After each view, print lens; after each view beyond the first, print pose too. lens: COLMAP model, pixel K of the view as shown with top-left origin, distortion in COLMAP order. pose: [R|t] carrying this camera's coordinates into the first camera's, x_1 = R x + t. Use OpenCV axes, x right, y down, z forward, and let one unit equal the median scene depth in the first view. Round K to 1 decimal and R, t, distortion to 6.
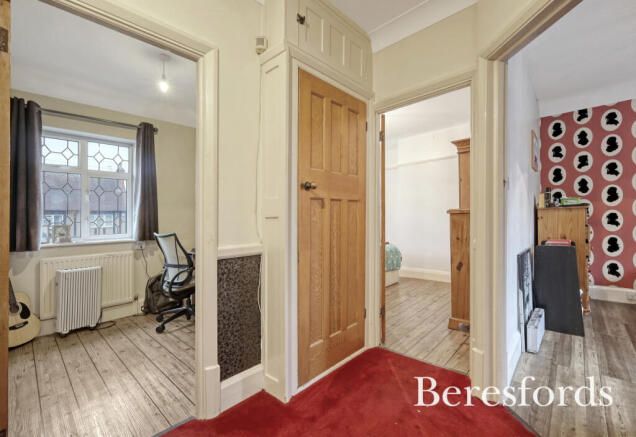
lens RADIAL K [[276.6, 0, 330.4], [0, 276.6, 217.9], [0, 0, 1]] dist [0.000899, 0.000240]
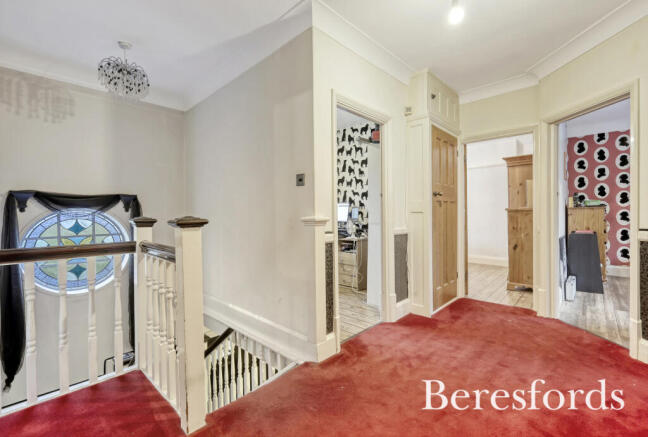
lens RADIAL K [[280.6, 0, 326.7], [0, 280.6, 211.8], [0, 0, 1]] dist [0.001529, -0.000215]
pose [[0.999535, 0.008154, -0.029394, -0.399137], [-0.008481, 0.999903, -0.011017, 0.011159], [0.029302, 0.011261, 0.999507, -0.420263]]
